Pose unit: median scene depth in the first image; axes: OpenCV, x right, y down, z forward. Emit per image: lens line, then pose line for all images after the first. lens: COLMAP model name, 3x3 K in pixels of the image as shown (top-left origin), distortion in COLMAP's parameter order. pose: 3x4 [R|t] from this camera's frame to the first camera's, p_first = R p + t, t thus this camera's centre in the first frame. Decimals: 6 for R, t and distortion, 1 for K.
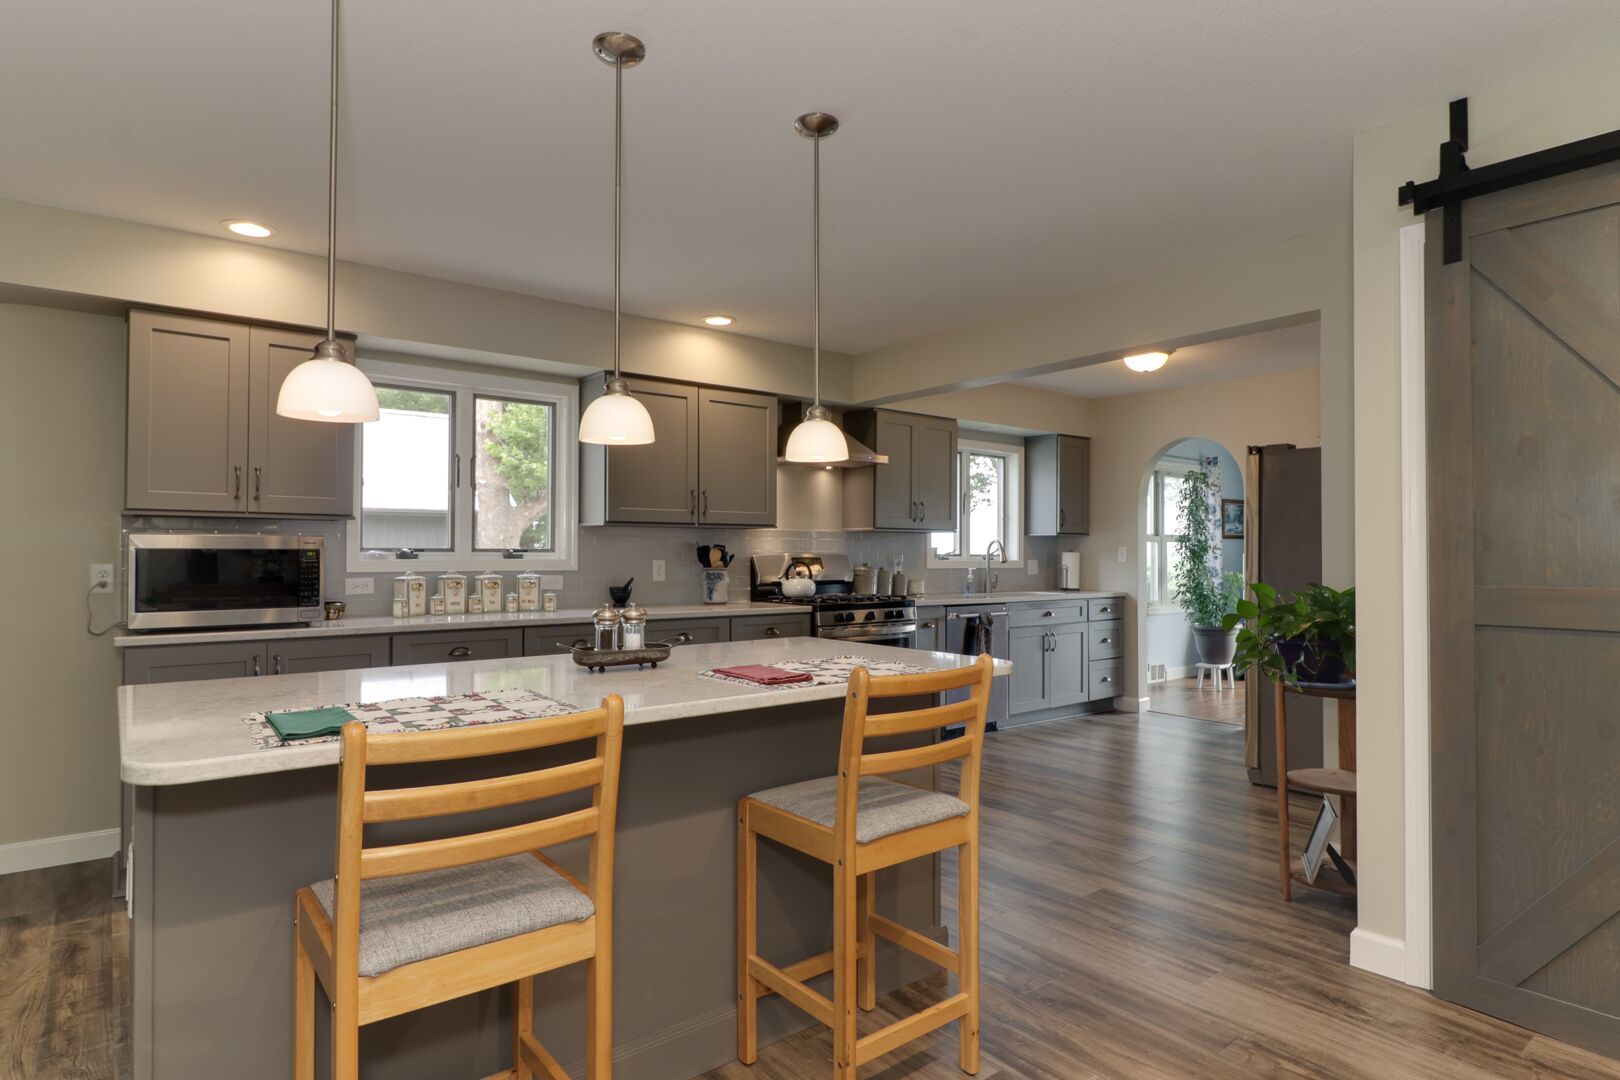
lens RADIAL K [[913.0, 0, 810.0], [0, 913.0, 540.0], [0, 0, 1]] dist [-0.029102, -0.001067]
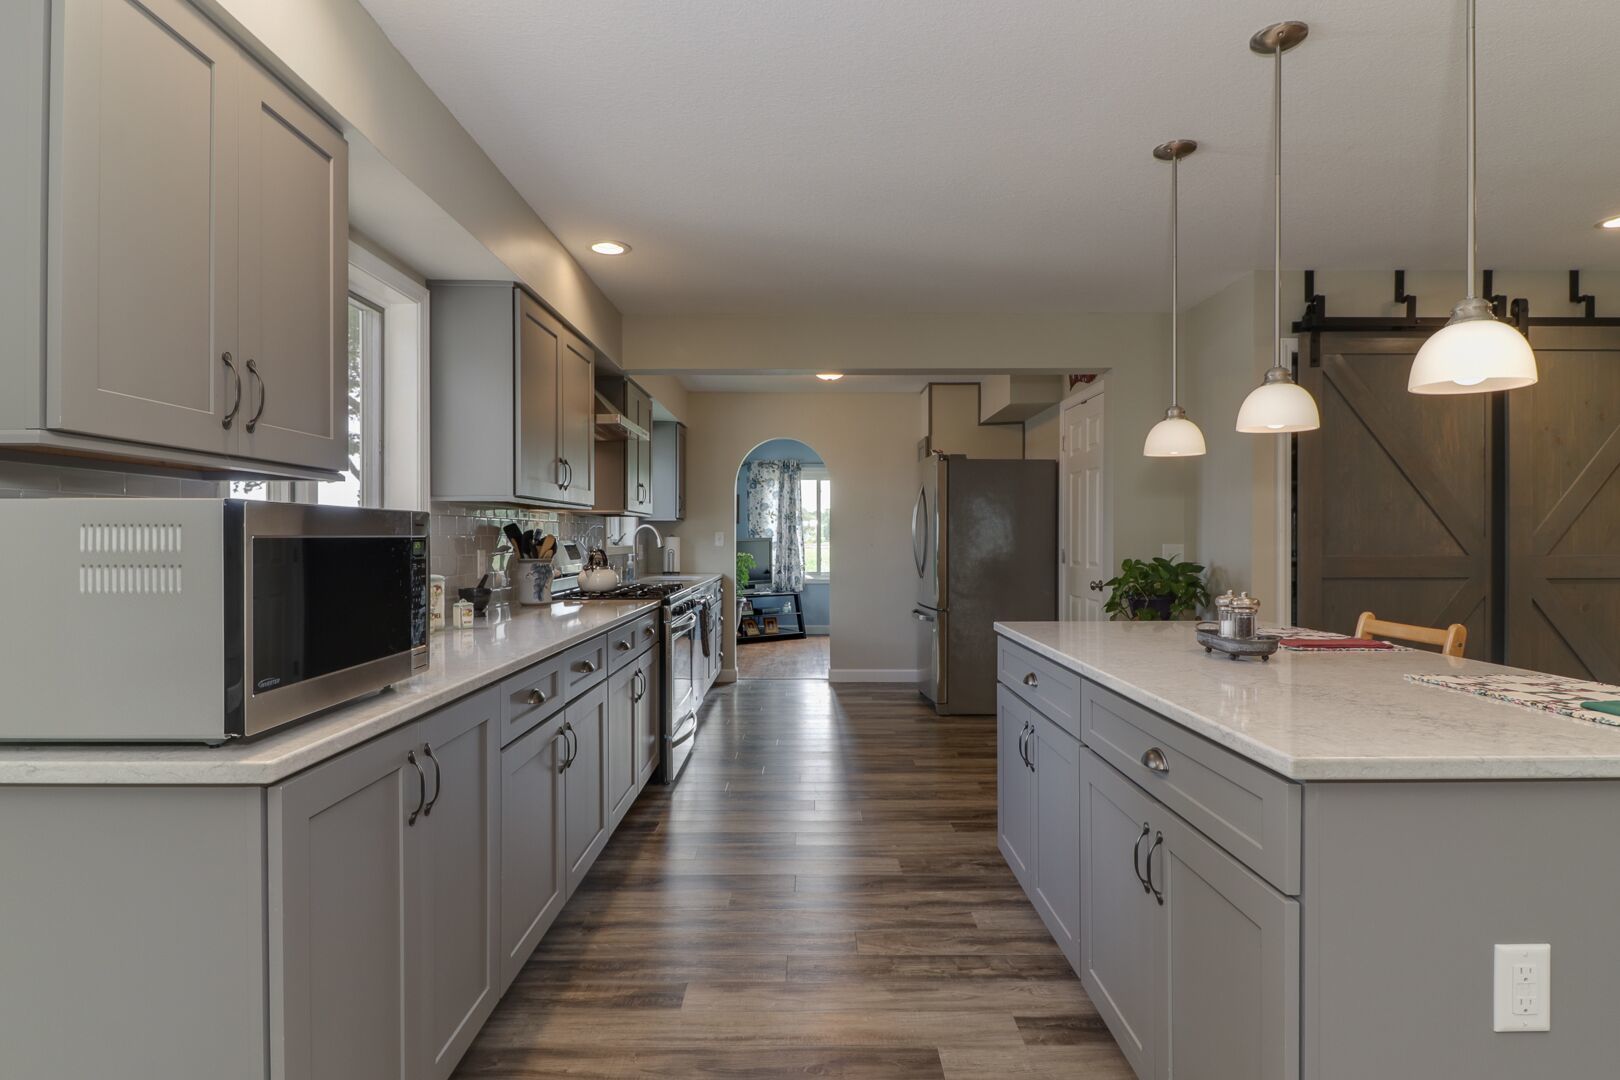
lens RADIAL K [[881.2, 0, 854.5], [0, 881.2, 543.4], [0, 0, 1]] dist [0.001962, -0.011361]
pose [[0.590370, -0.011726, 0.807047, -0.802259], [-0.006911, 0.999784, 0.019583, -0.000085], [-0.807103, -0.017139, 0.590162, 0.497125]]
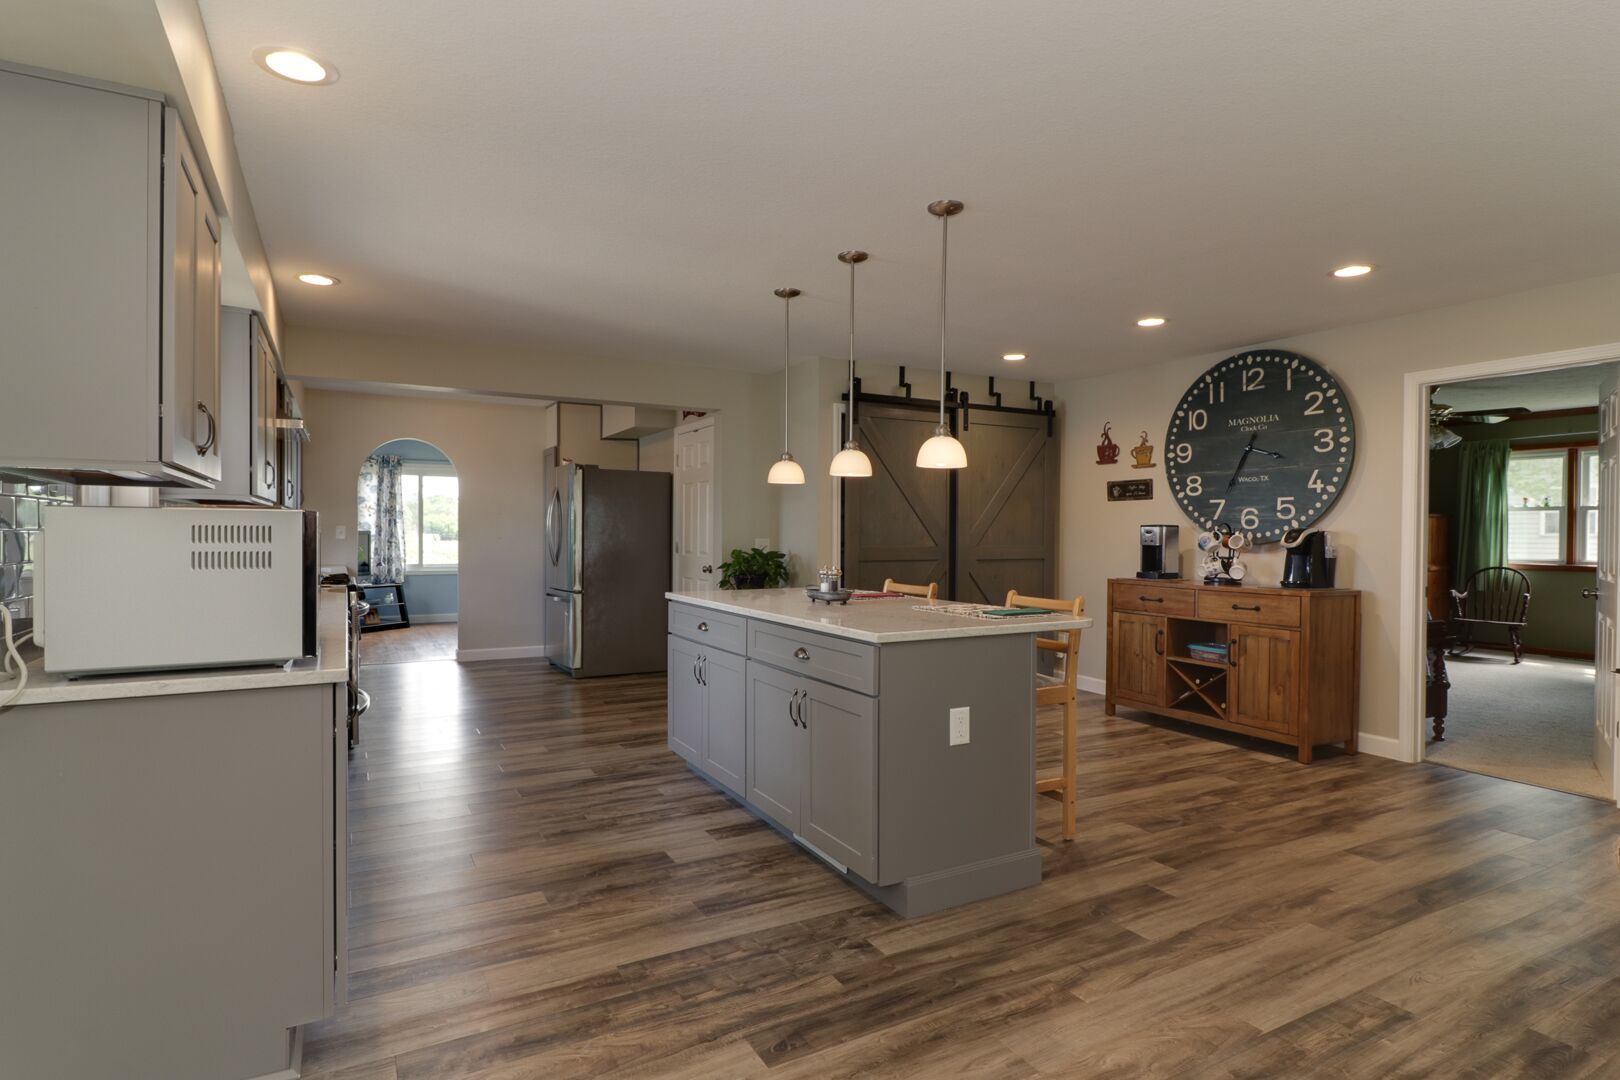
lens RADIAL K [[831.4, 0, 810.0], [0, 831.4, 540.0], [0, 0, 1]] dist [0.006338, -0.000040]
pose [[0.169762, -0.013122, 0.985398, -1.189543], [-0.019378, 0.999674, 0.016651, -0.005143], [-0.985295, -0.021922, 0.169452, 0.495190]]
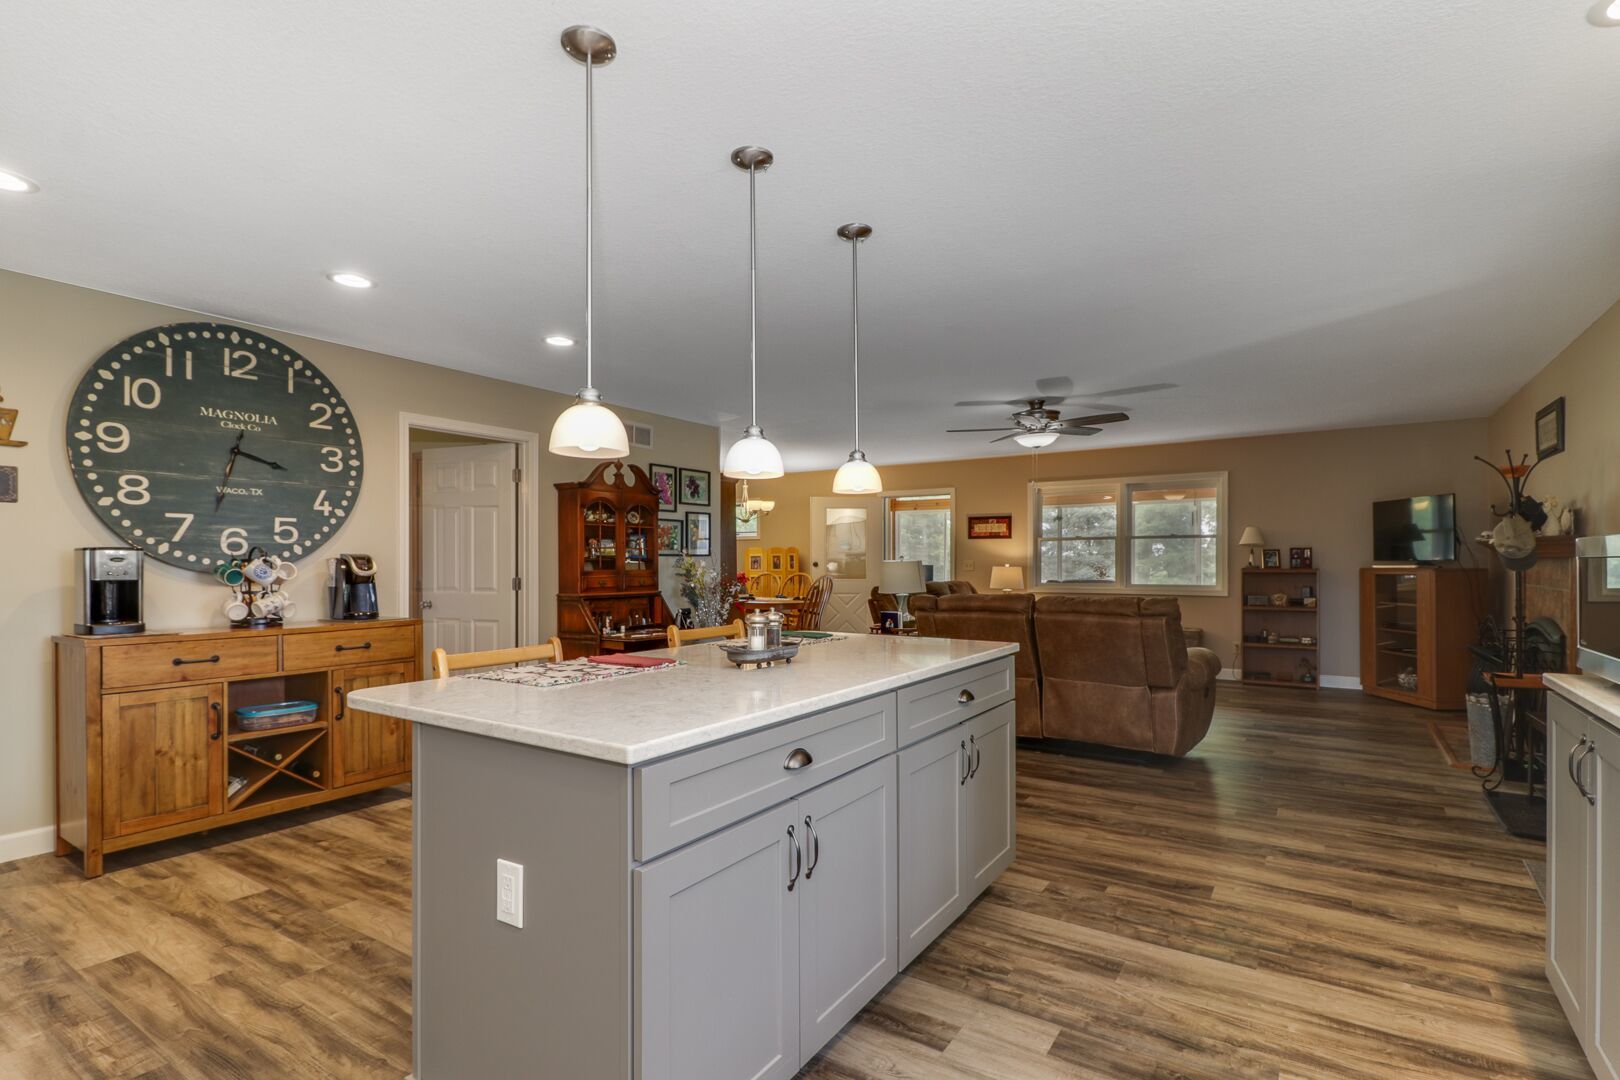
lens RADIAL K [[807.1, 0, 804.3], [0, 807.1, 566.8], [0, 0, 1]] dist [0.000764, -0.001977]
pose [[-0.951159, 0.001576, -0.308696, 0.006465], [0.005364, 0.999920, -0.011422, 0.018332], [0.308653, -0.012520, -0.951092, 1.284784]]
